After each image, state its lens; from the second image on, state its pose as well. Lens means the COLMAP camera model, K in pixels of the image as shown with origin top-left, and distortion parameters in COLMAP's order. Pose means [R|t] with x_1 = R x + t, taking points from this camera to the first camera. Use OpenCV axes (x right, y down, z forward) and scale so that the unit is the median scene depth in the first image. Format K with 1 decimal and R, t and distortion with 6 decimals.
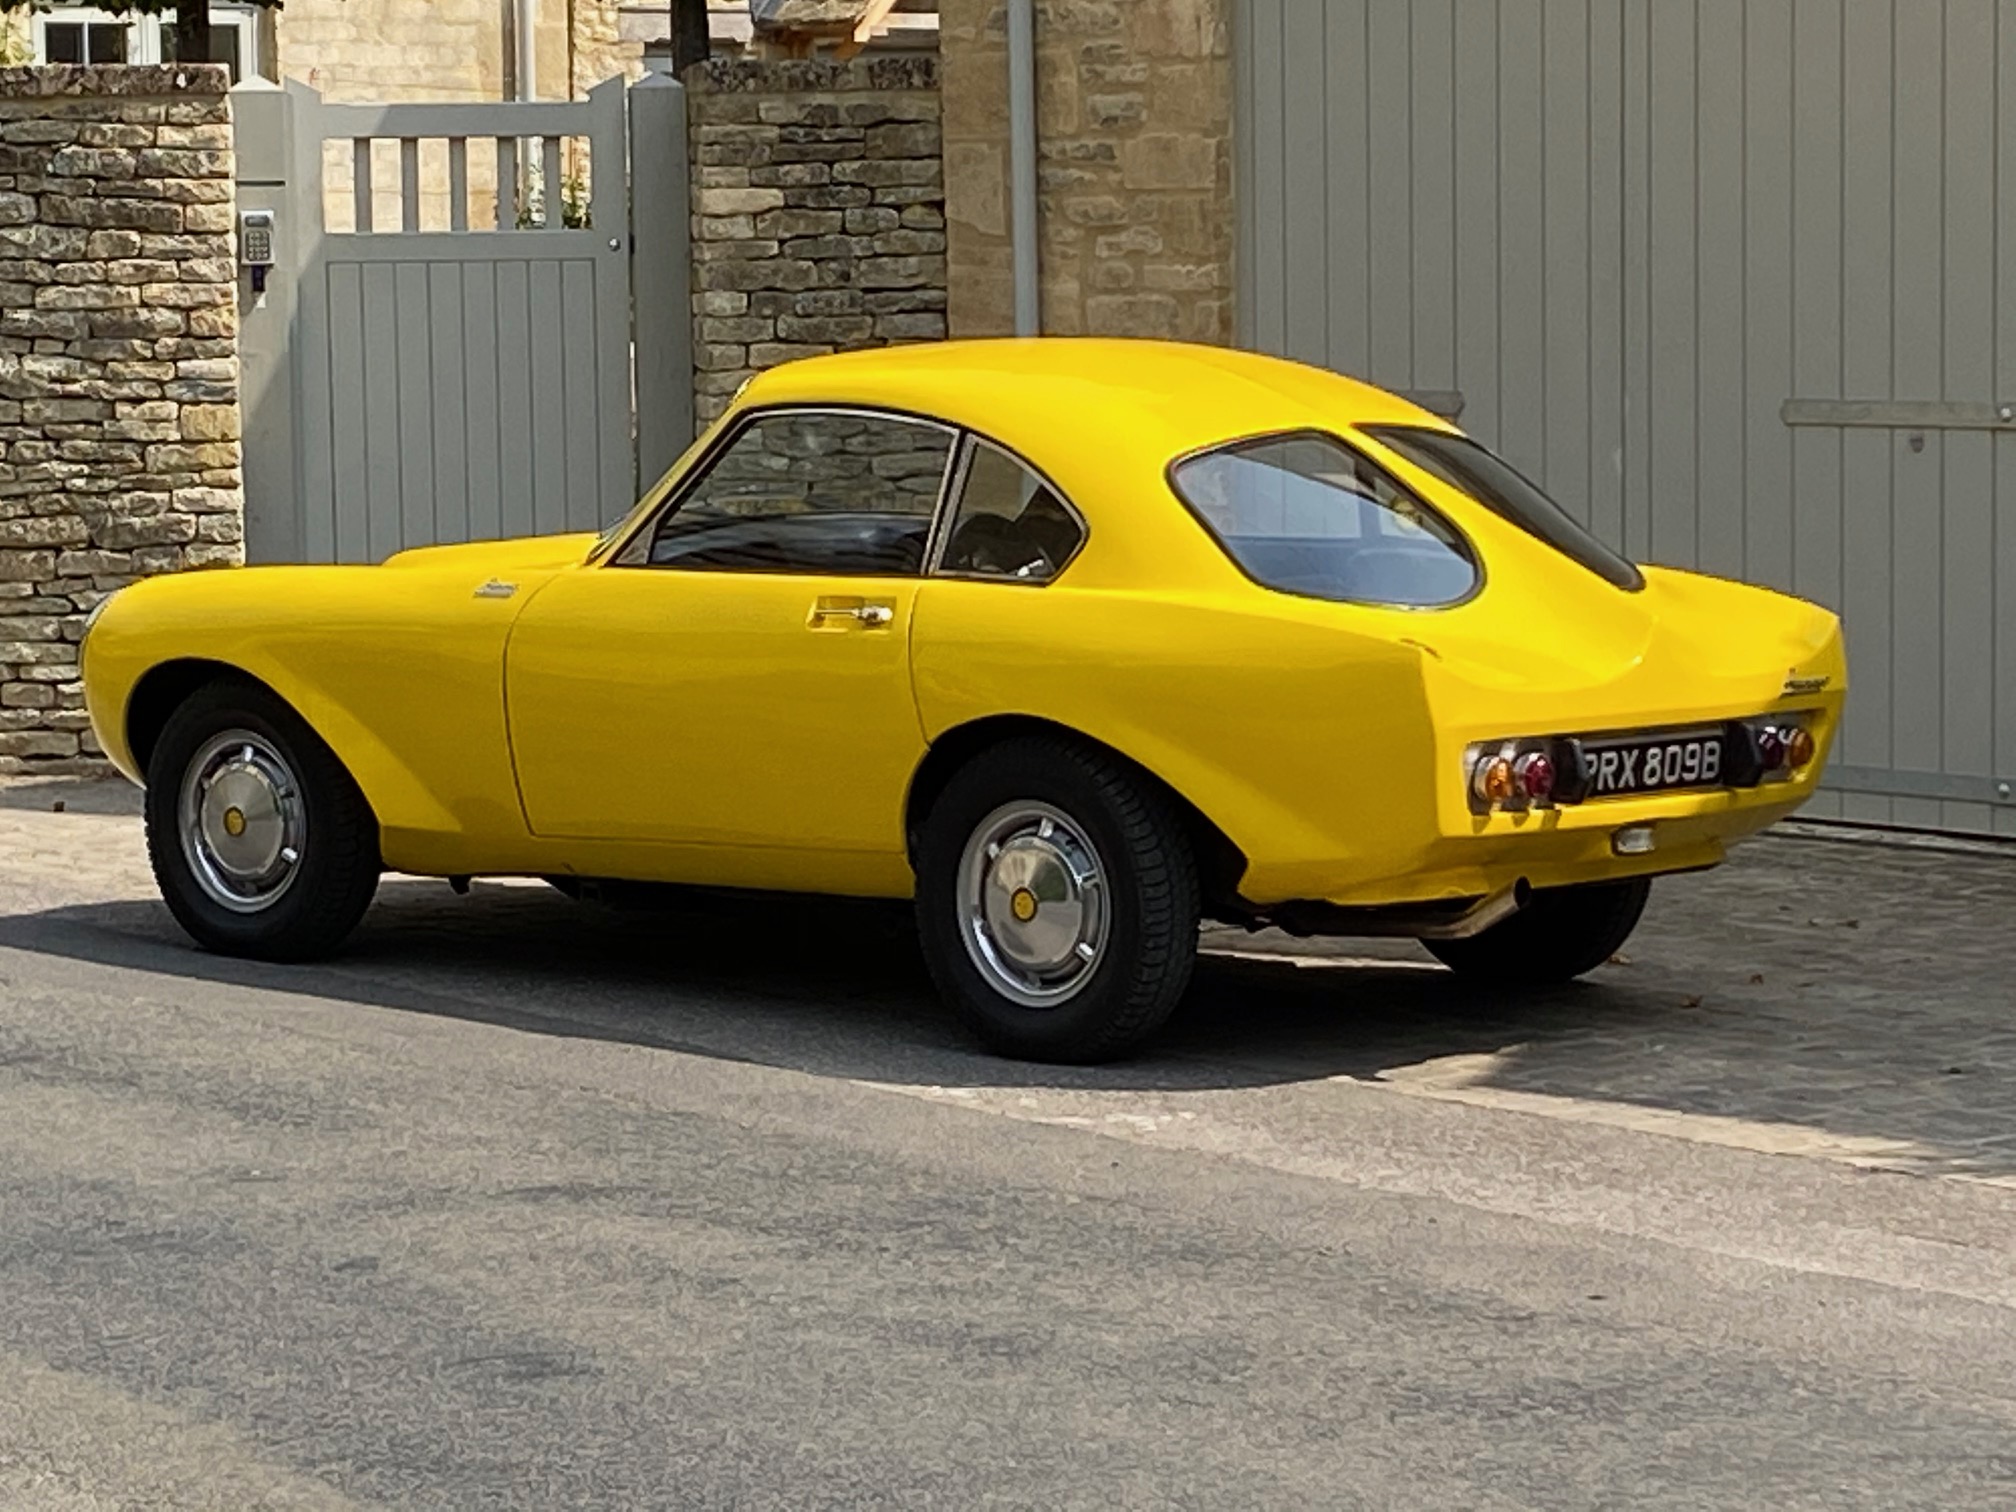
lens RADIAL K [[6159.7, 0, 1008.0], [0, 6159.7, 756.0], [0, 0, 1]] dist [0.168639, -0.297031]
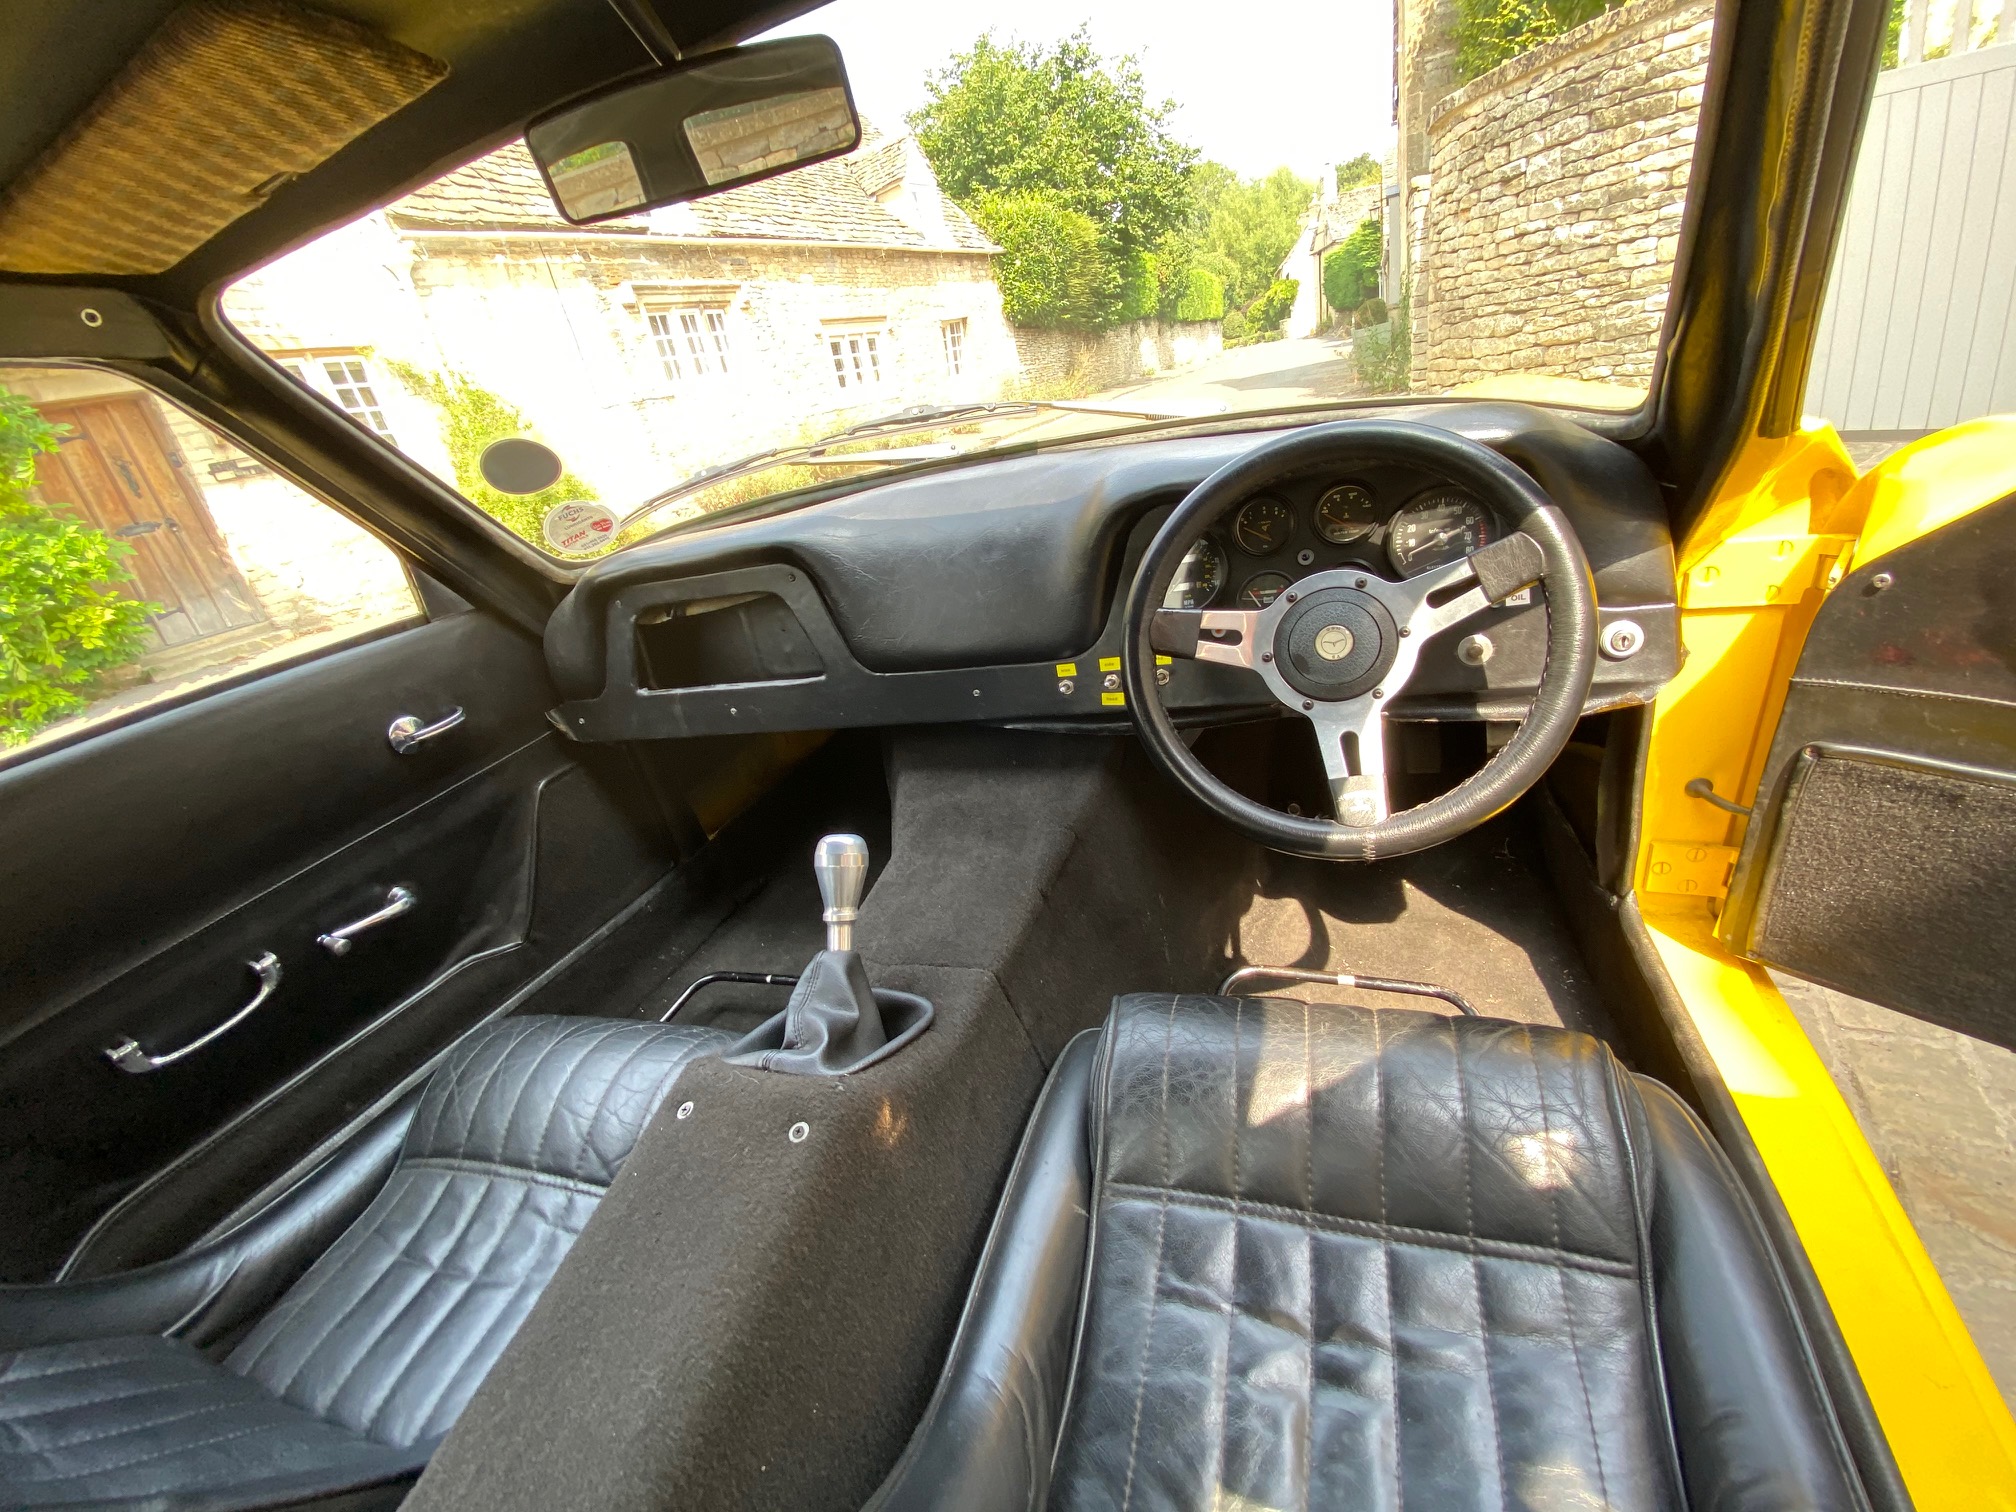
lens RADIAL K [[807.2, 0, 1013.4], [0, 807.2, 762.9], [0, 0, 1]] dist [-0.008382, -0.009506]
pose [[0.365624, 0.339666, -0.866572, 0.030157], [0.106687, 0.909603, 0.401547, -0.033162], [0.924628, -0.239267, 0.296334, 0.751263]]
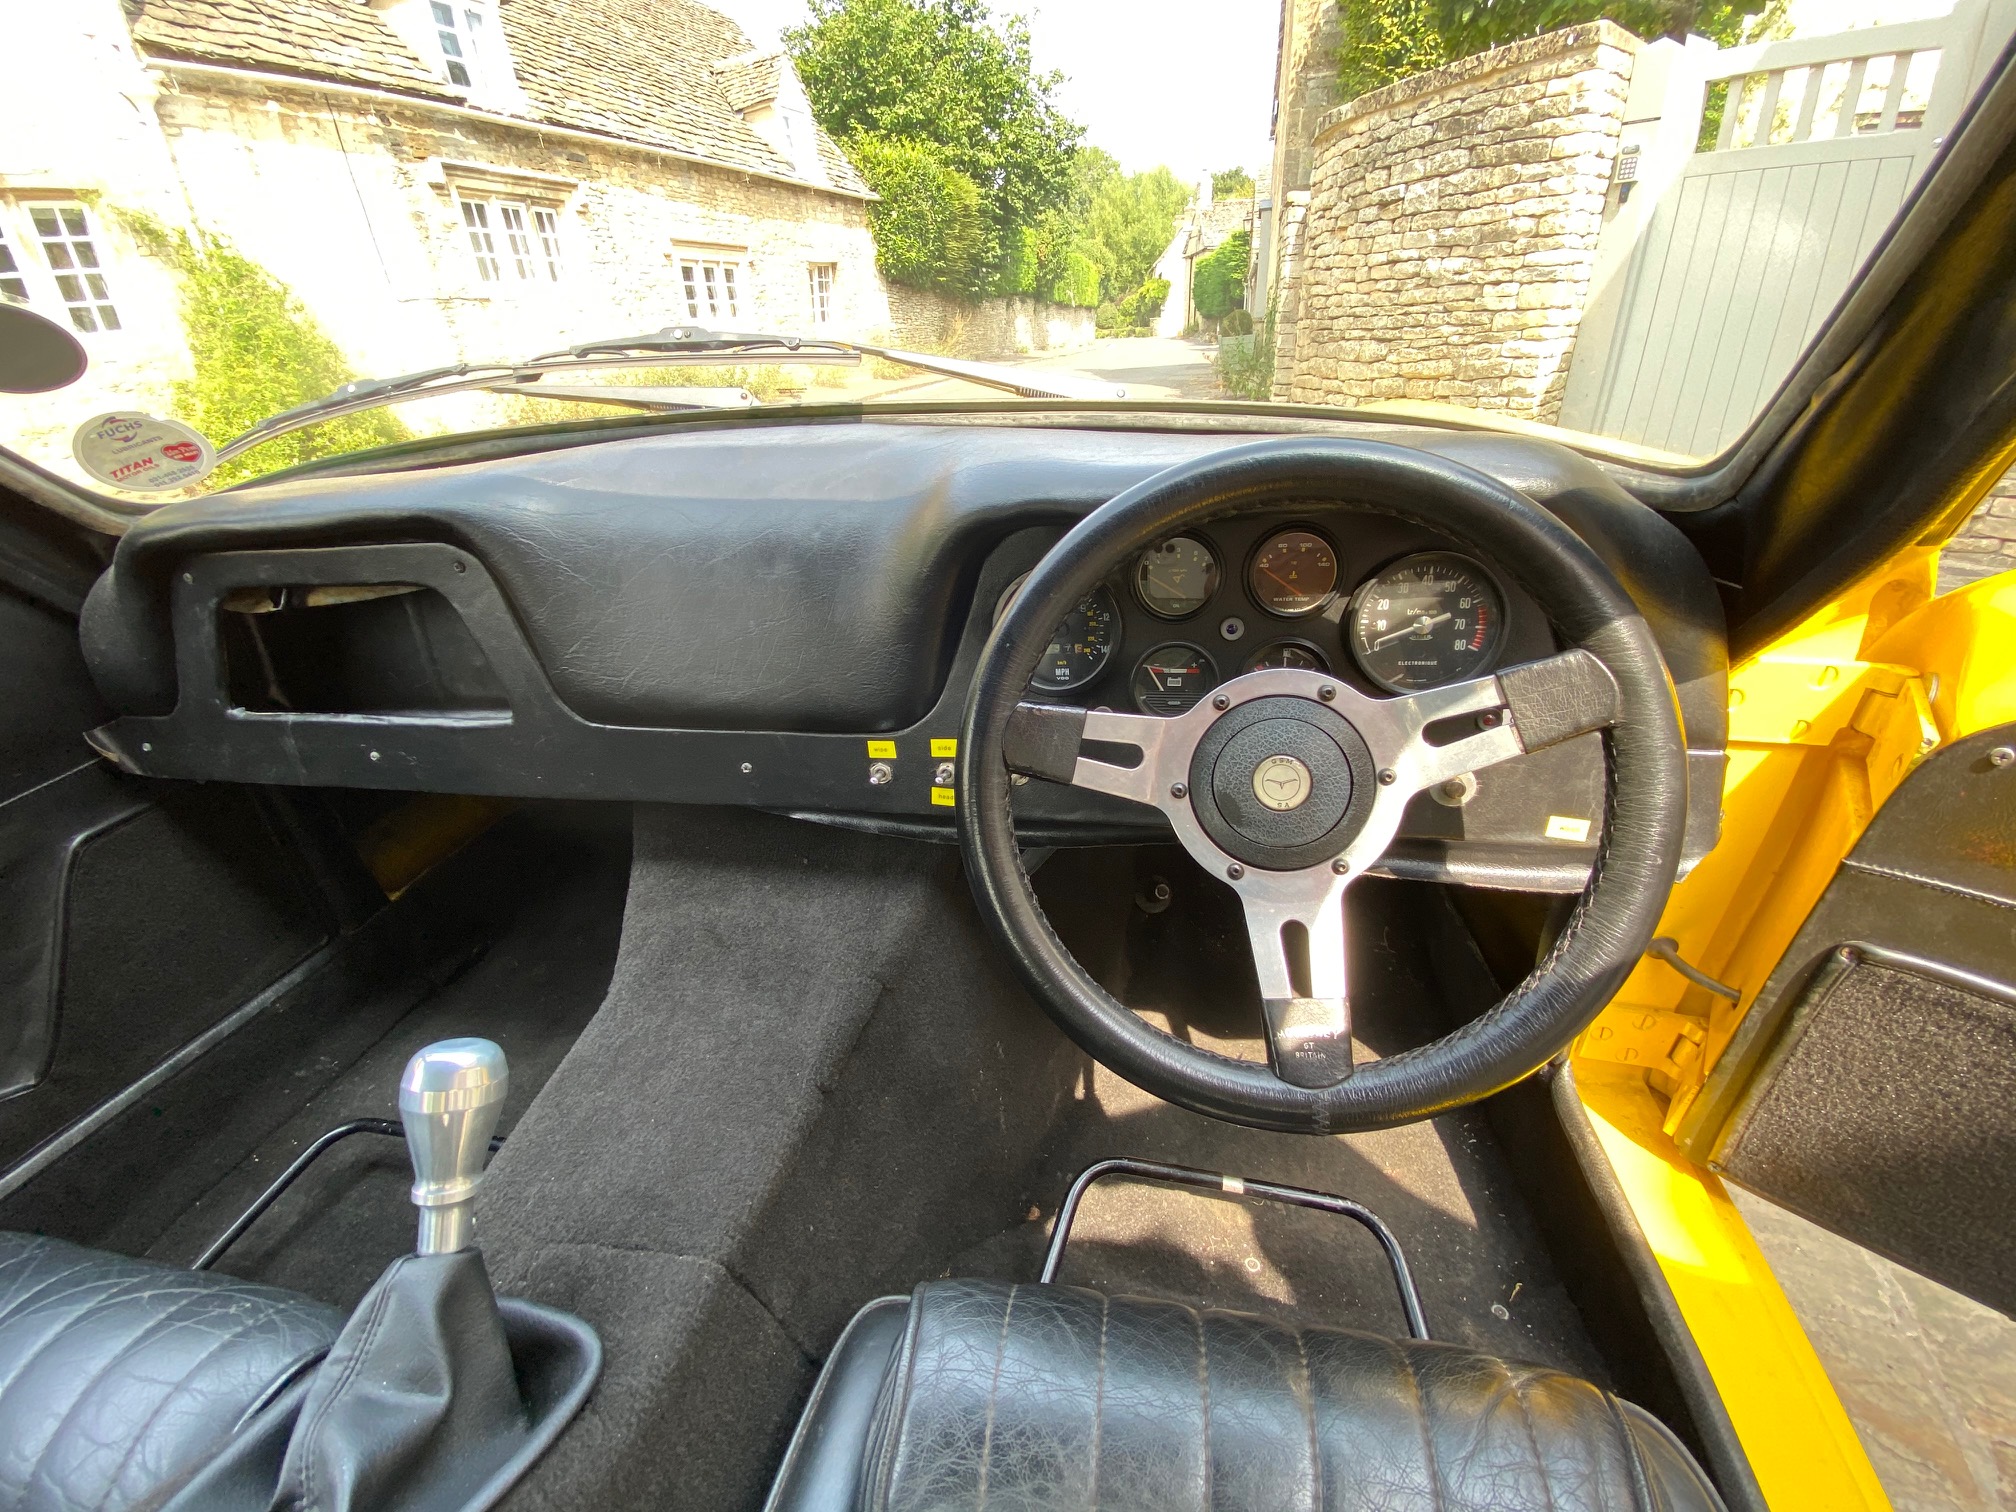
lens RADIAL K [[807.2, 0, 1013.4], [0, 807.2, 762.9], [0, 0, 1]] dist [-0.008382, -0.009506]
pose [[0.497883, 0.390811, -0.774196, 0.013082], [-0.023724, 0.898511, 0.438309, -0.032393], [0.866920, -0.199860, 0.456625, 0.761120]]
